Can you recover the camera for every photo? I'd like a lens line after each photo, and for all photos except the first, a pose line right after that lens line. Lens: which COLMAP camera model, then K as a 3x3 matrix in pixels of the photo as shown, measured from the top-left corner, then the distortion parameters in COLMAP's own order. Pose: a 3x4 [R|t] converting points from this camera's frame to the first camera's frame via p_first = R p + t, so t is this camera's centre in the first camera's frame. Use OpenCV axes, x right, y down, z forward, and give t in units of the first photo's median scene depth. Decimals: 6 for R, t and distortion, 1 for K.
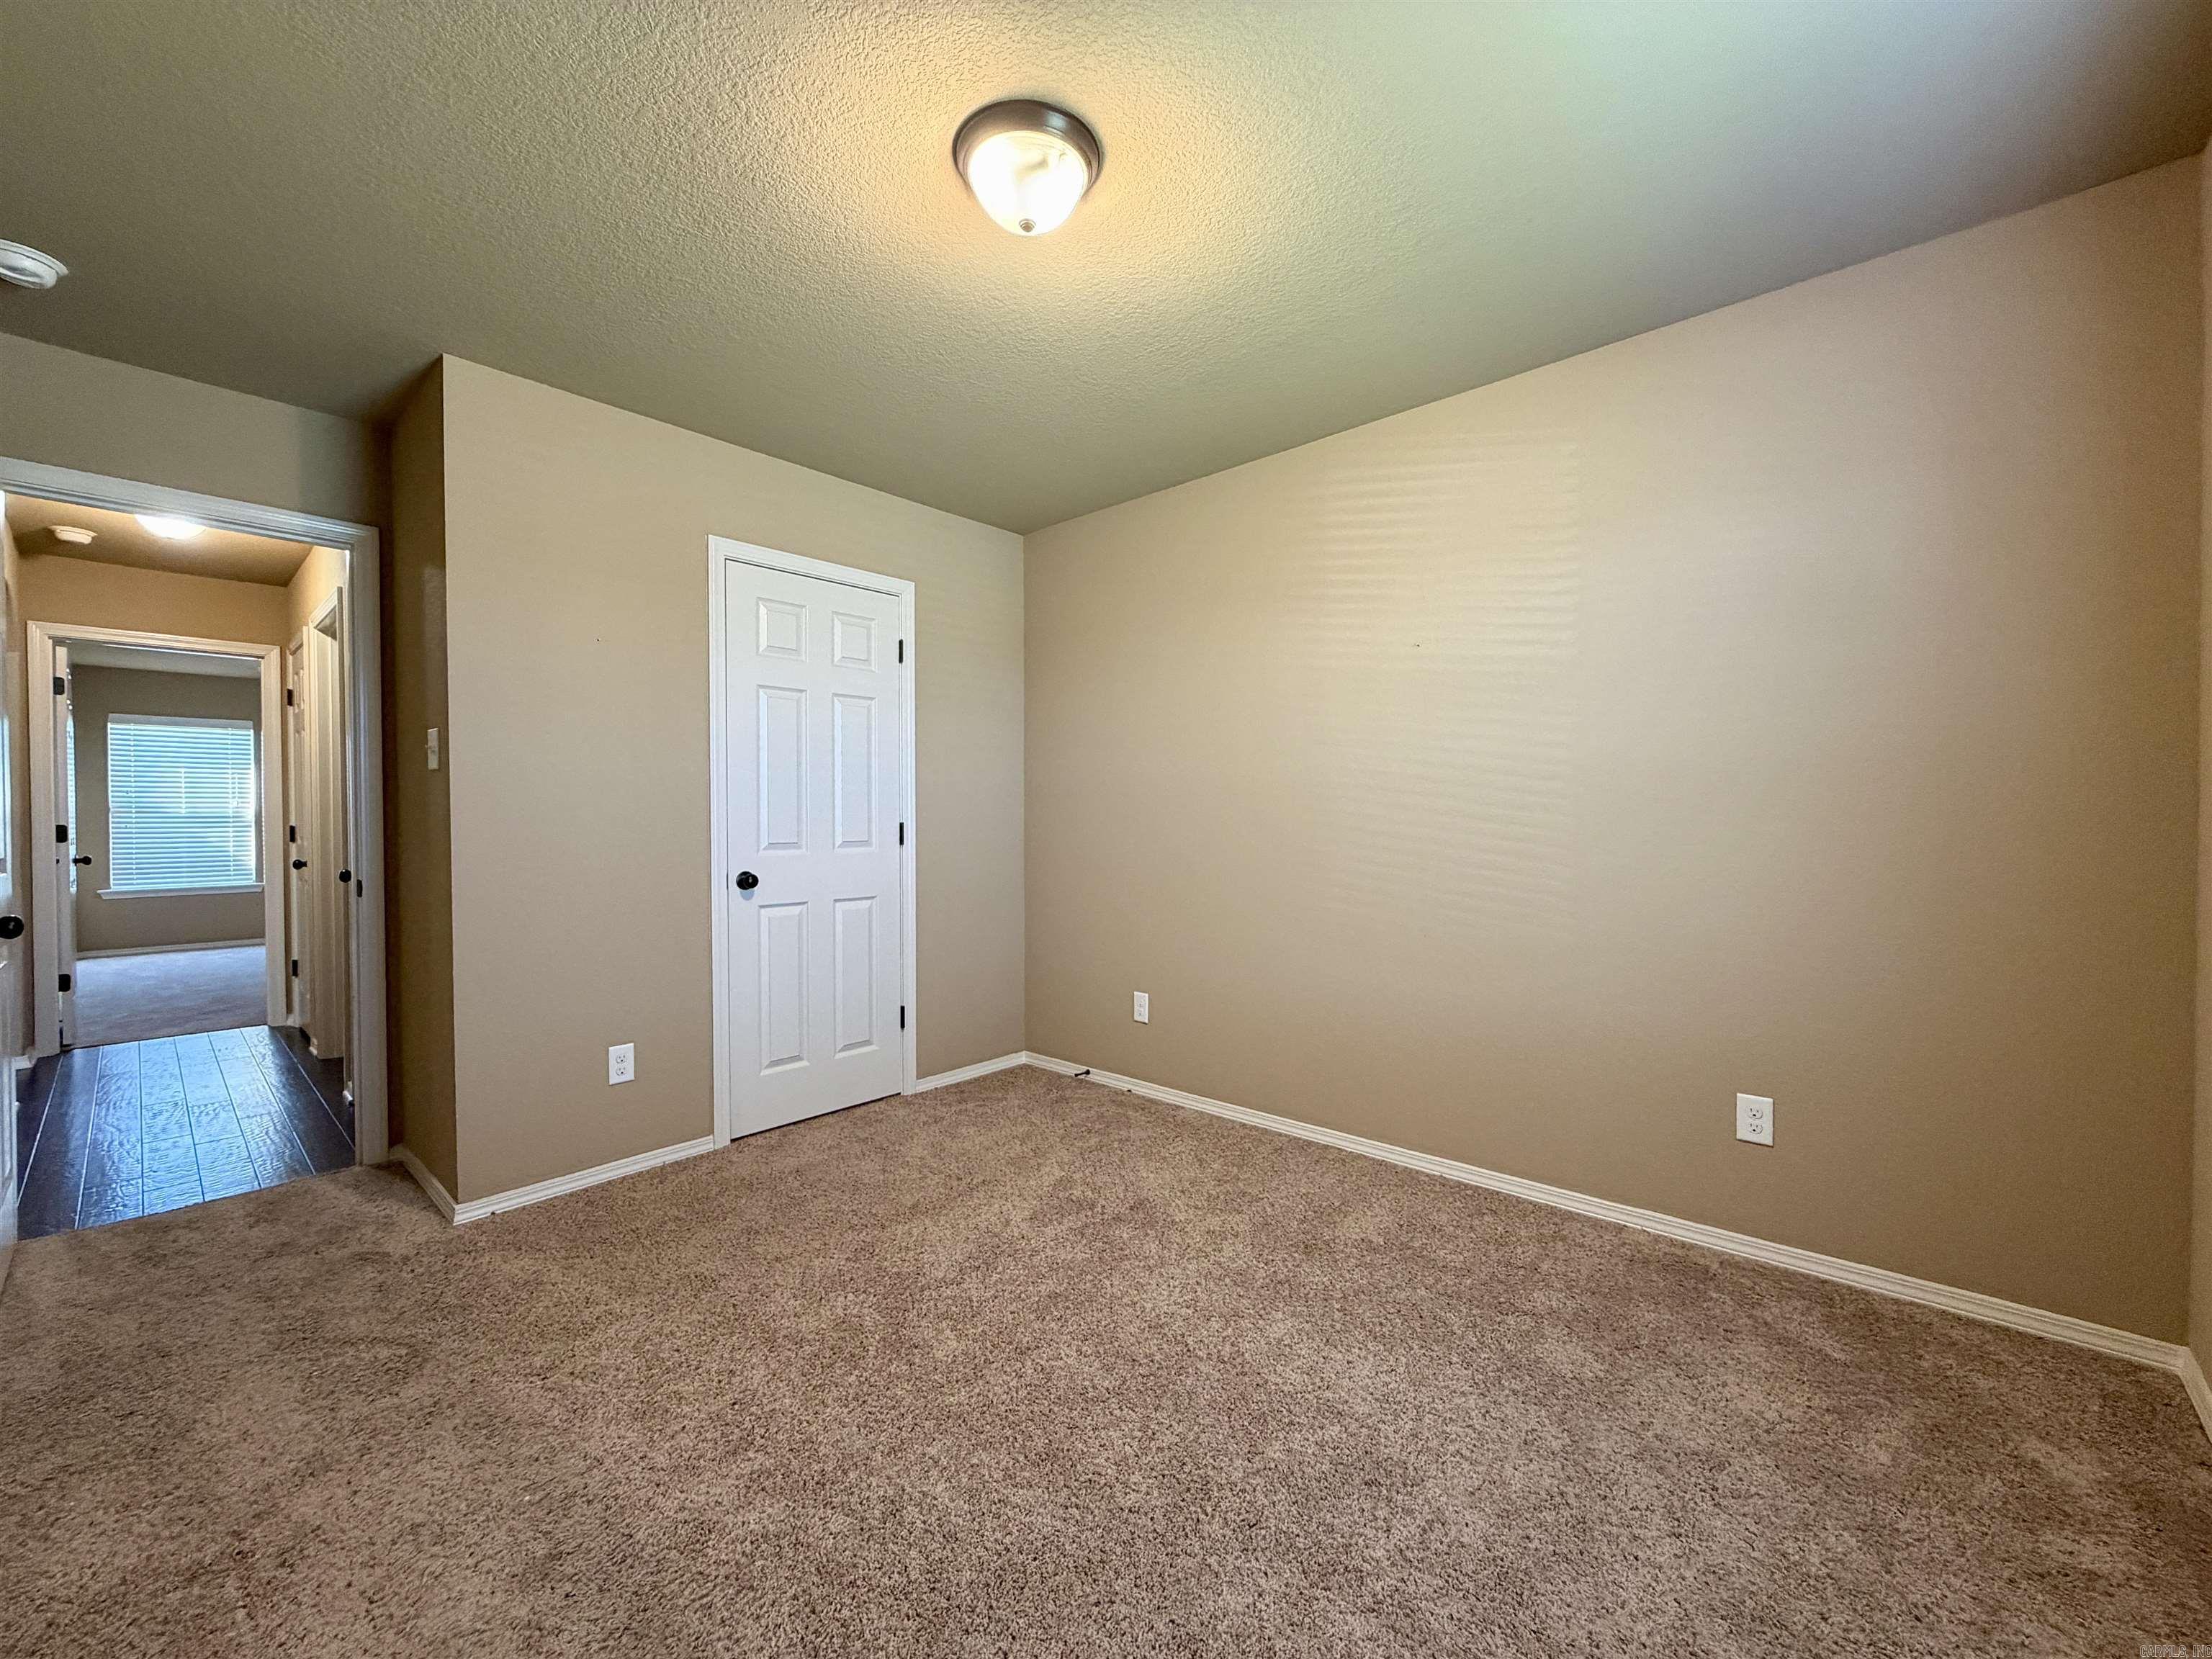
lens RADIAL K [[882.8, 0, 1100.0], [0, 882.8, 827.6], [0, 0, 1]] dist [0.000342, 0.000143]
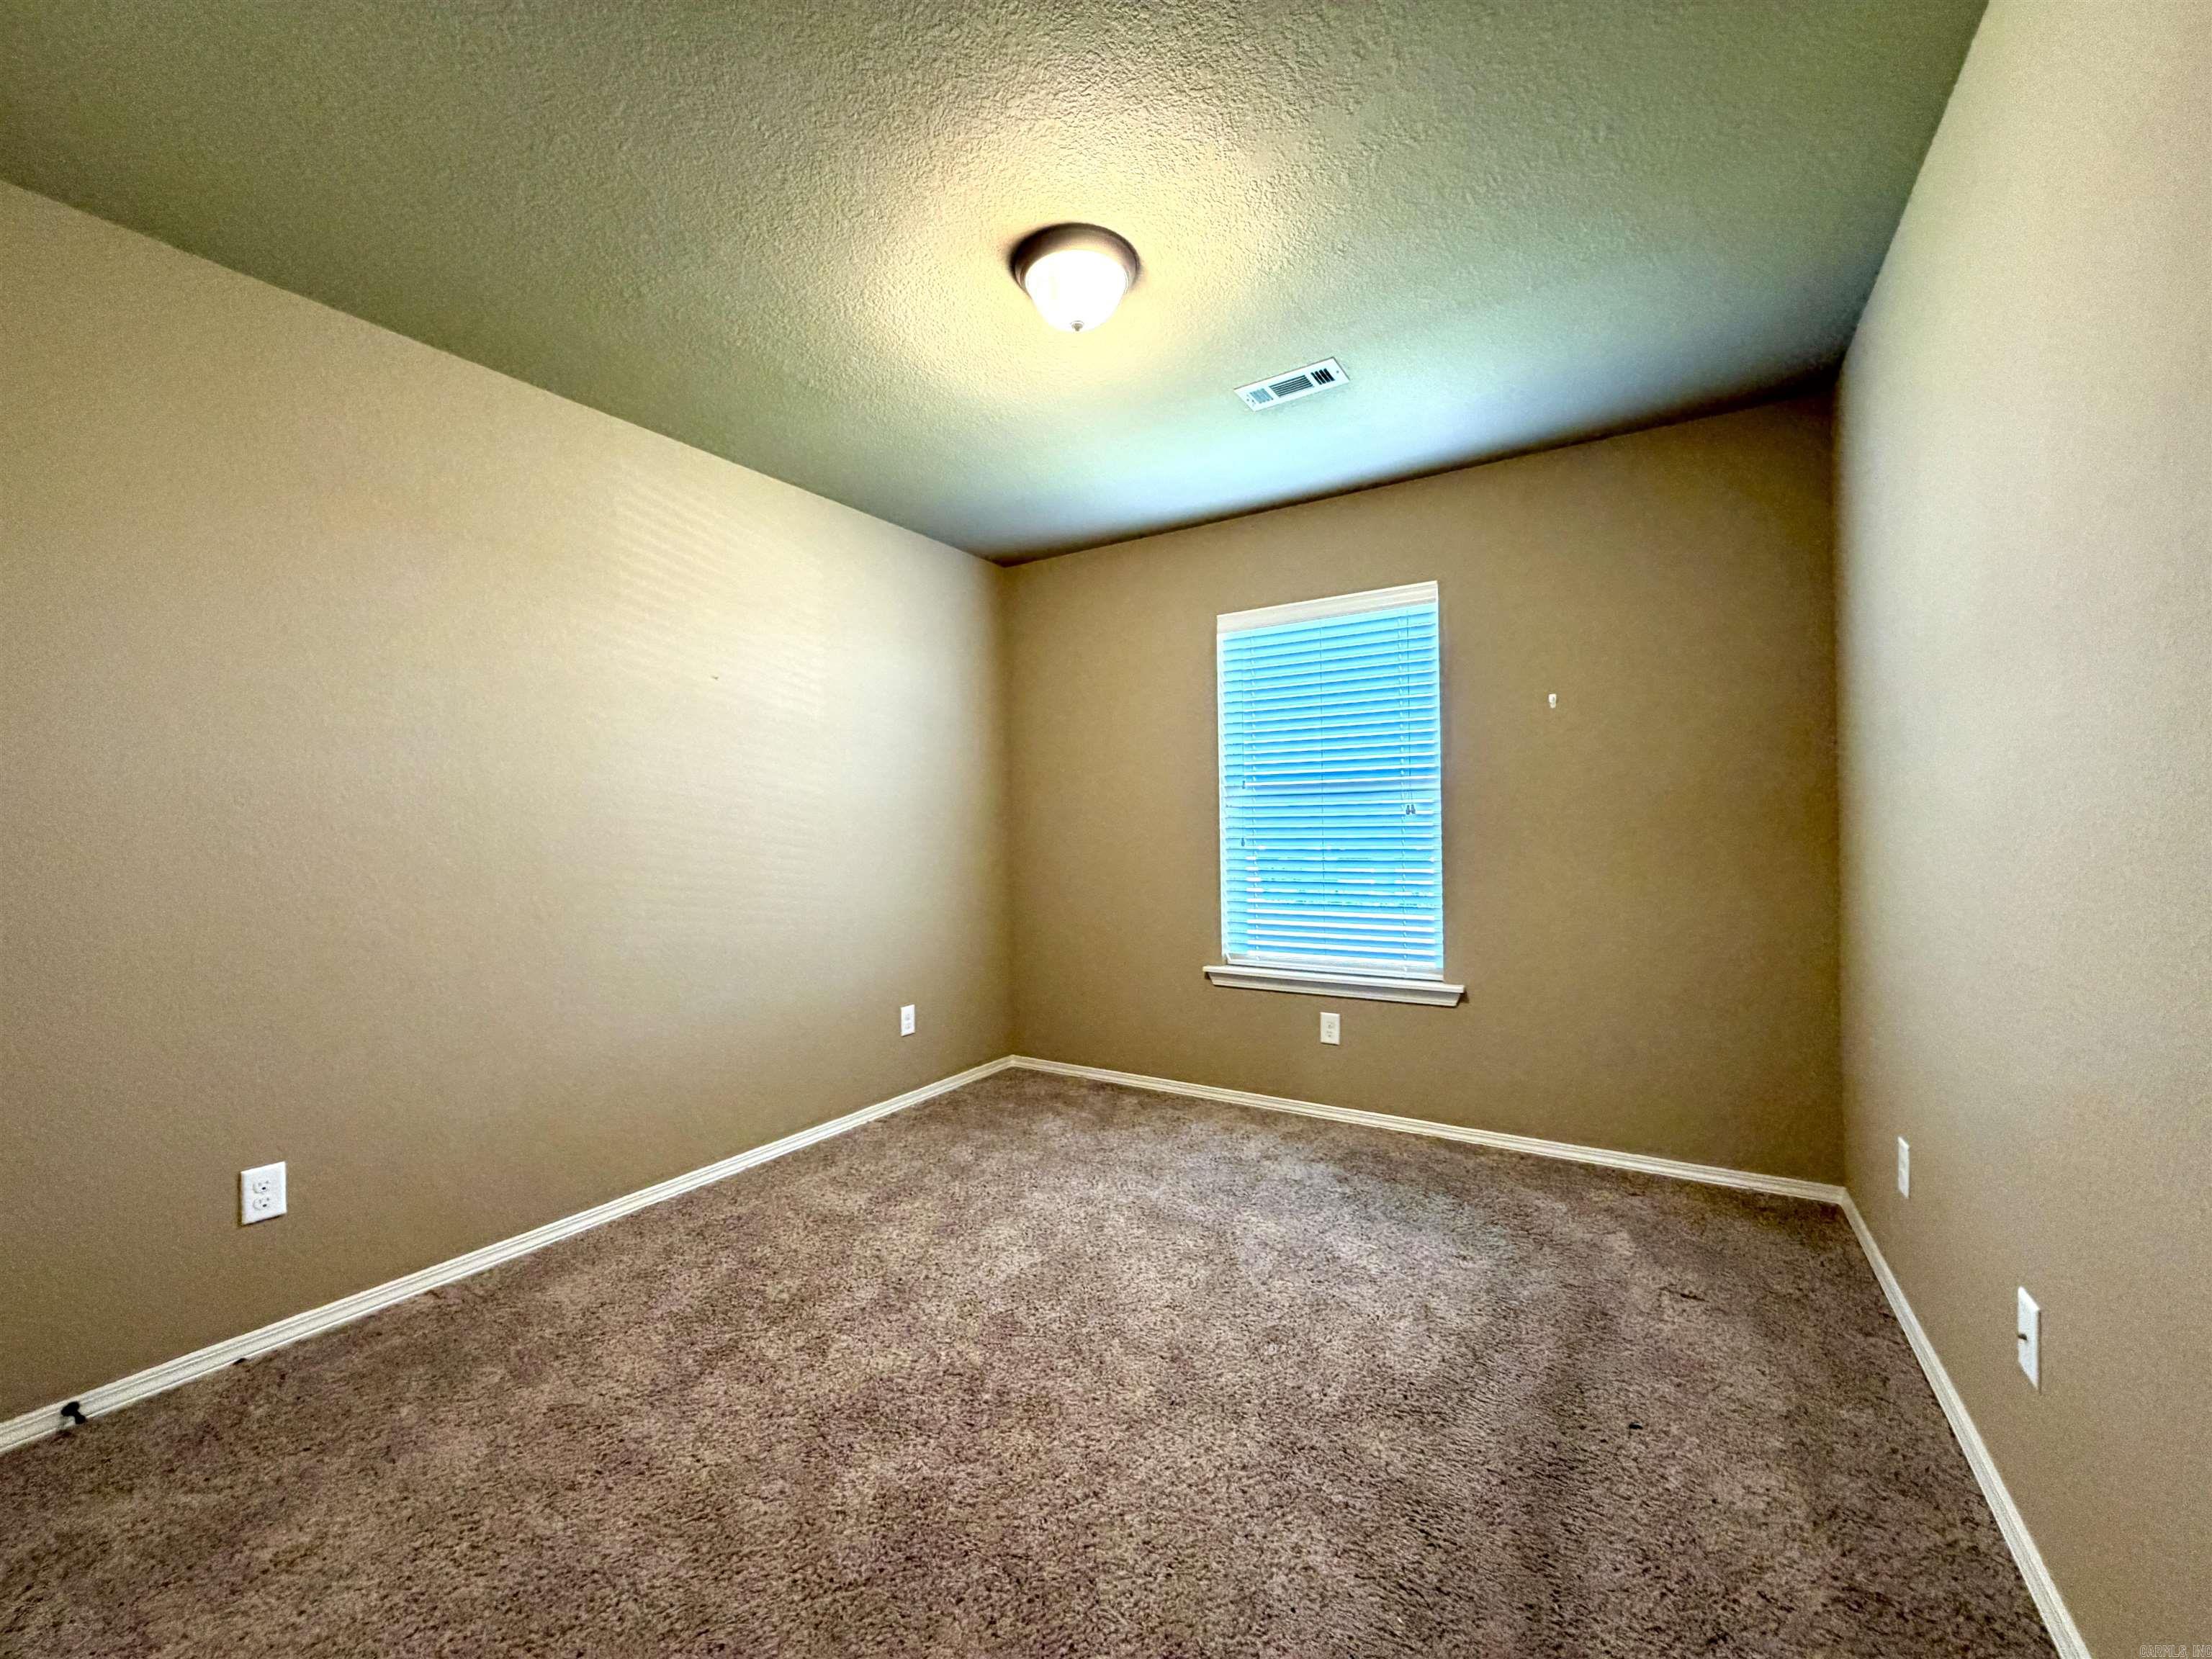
lens RADIAL K [[882.8, 0, 1100.0], [0, 882.8, 827.6], [0, 0, 1]] dist [0.000342, 0.000143]
pose [[-0.180640, 0.014410, 0.983444, -0.706304], [0.031209, 0.999473, -0.008912, -0.003190], [-0.983054, 0.029083, -0.180995, 0.692989]]
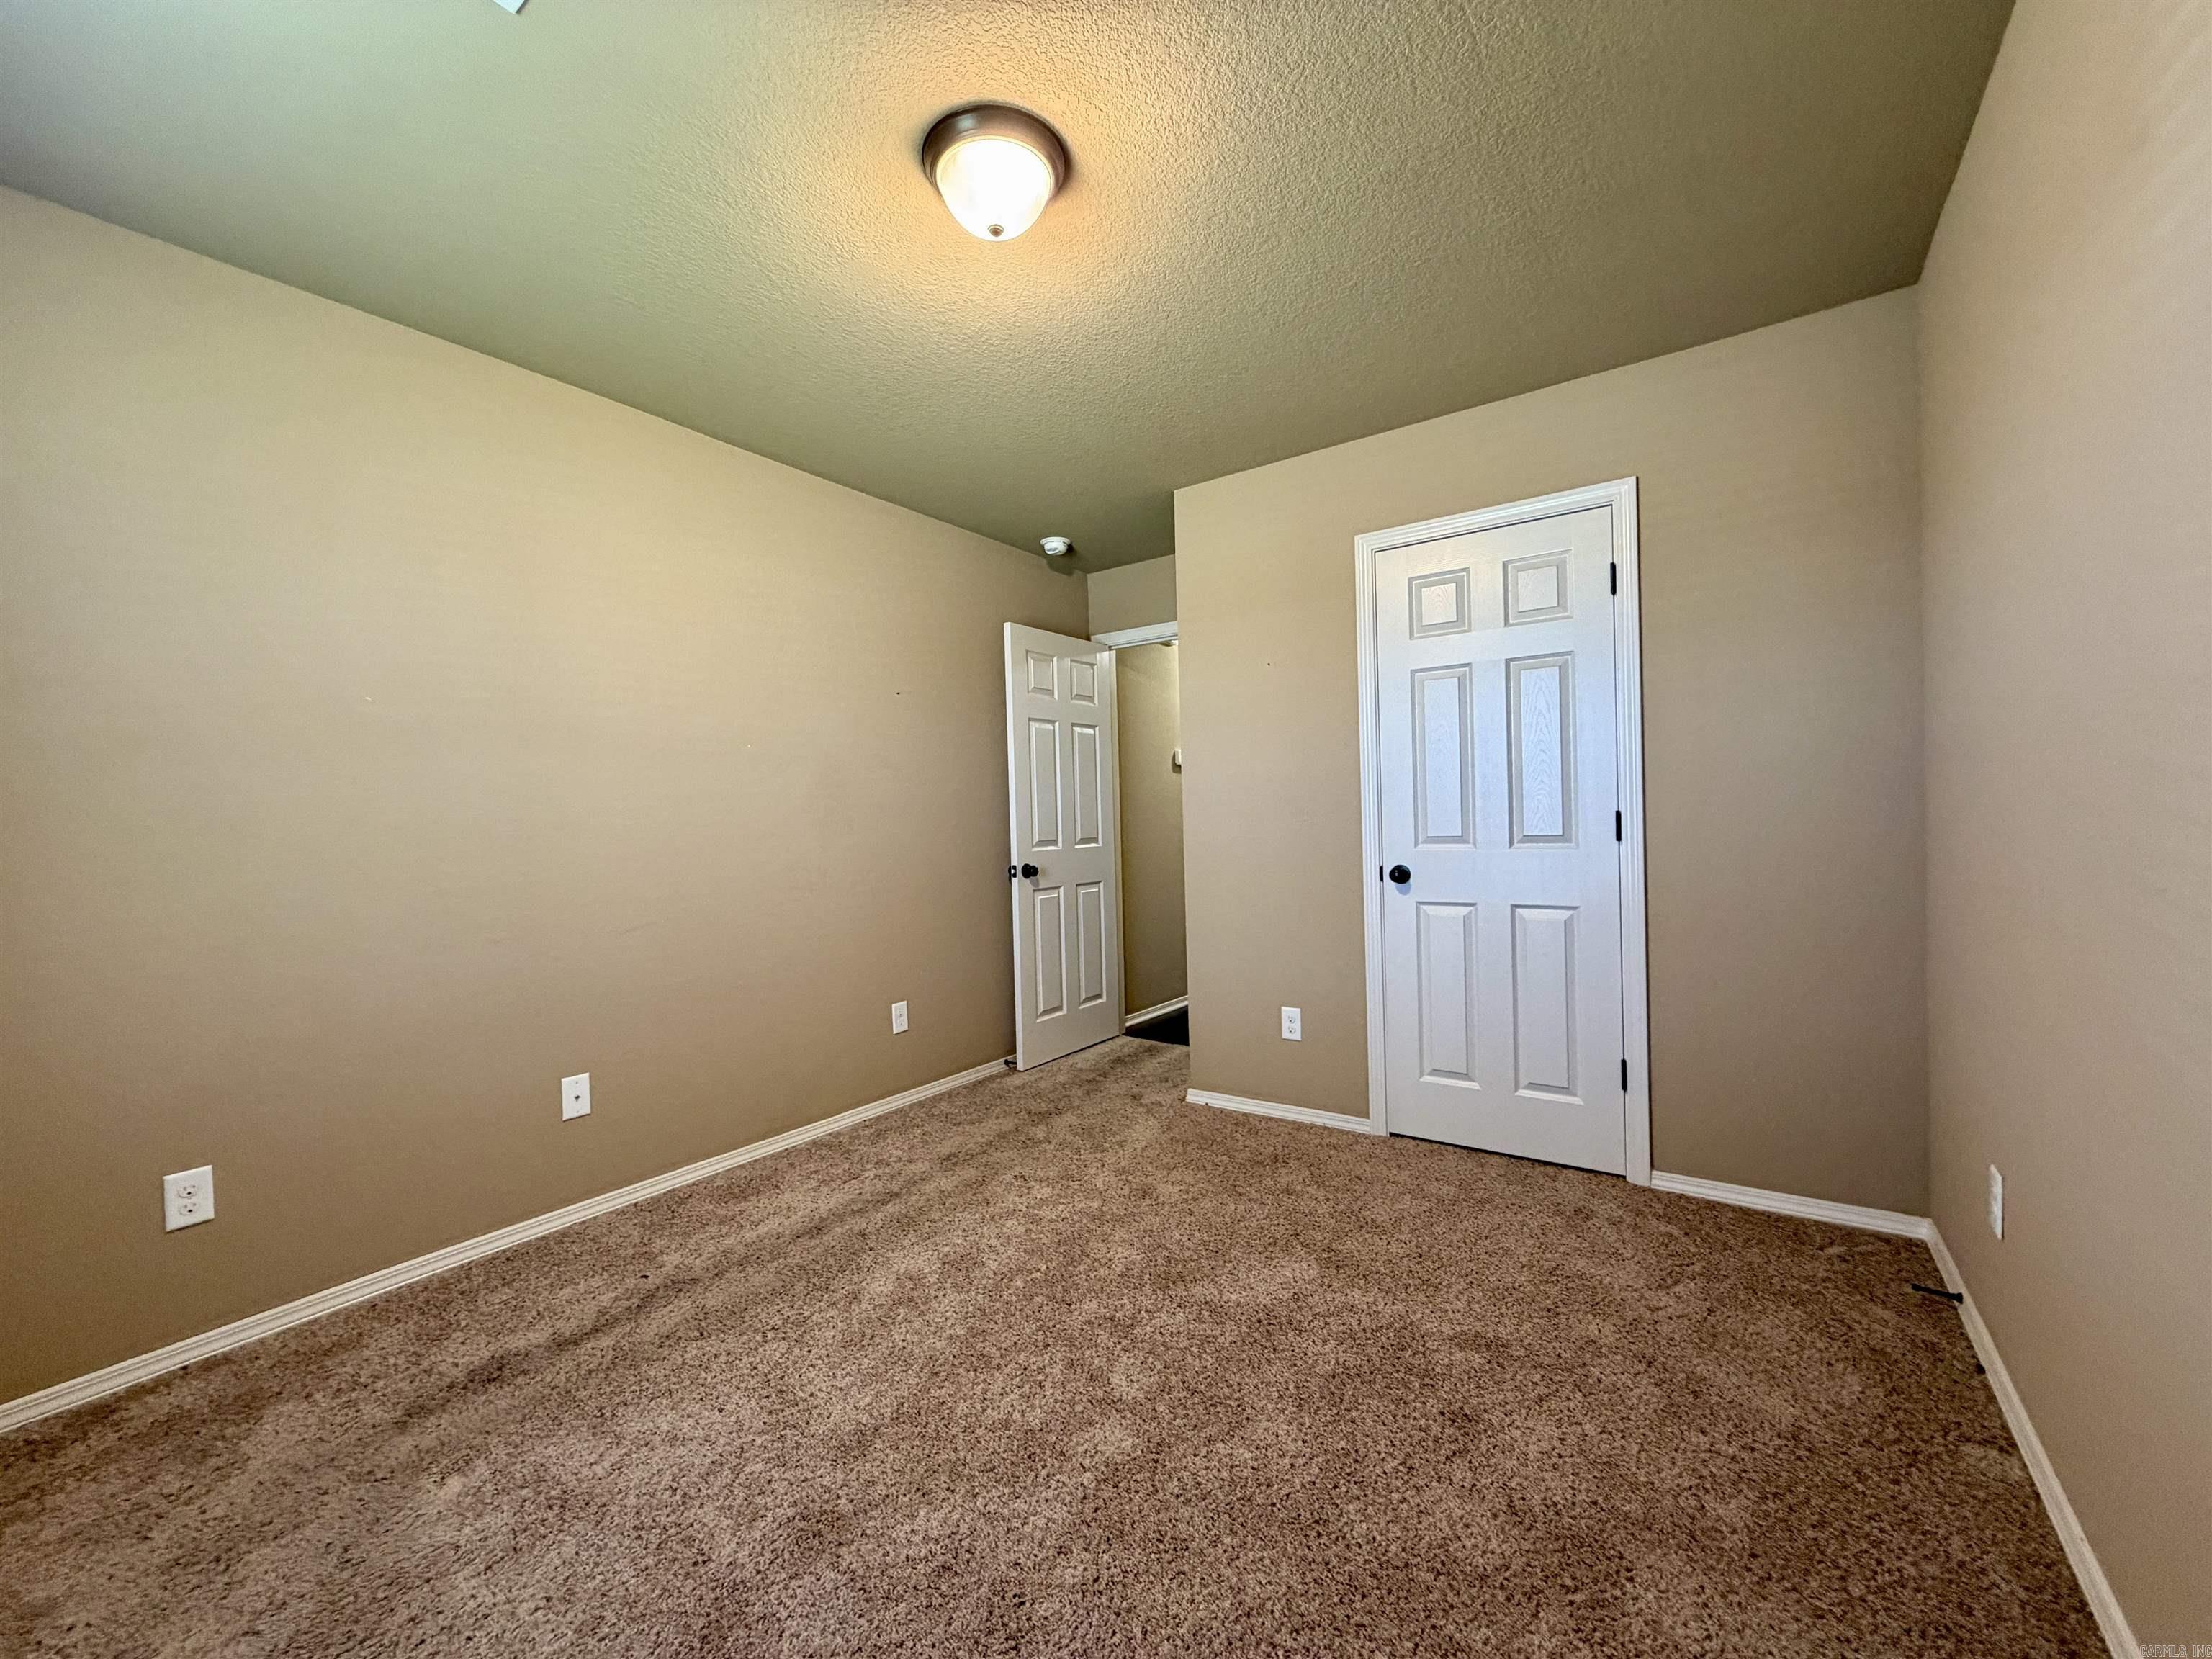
lens RADIAL K [[882.8, 0, 1100.0], [0, 882.8, 827.6], [0, 0, 1]] dist [0.000342, 0.000143]
pose [[0.119238, 0.005831, -0.992849, 0.527639], [0.010410, 0.999920, 0.007122, -0.001740], [0.992811, -0.011184, 0.119168, 0.555845]]
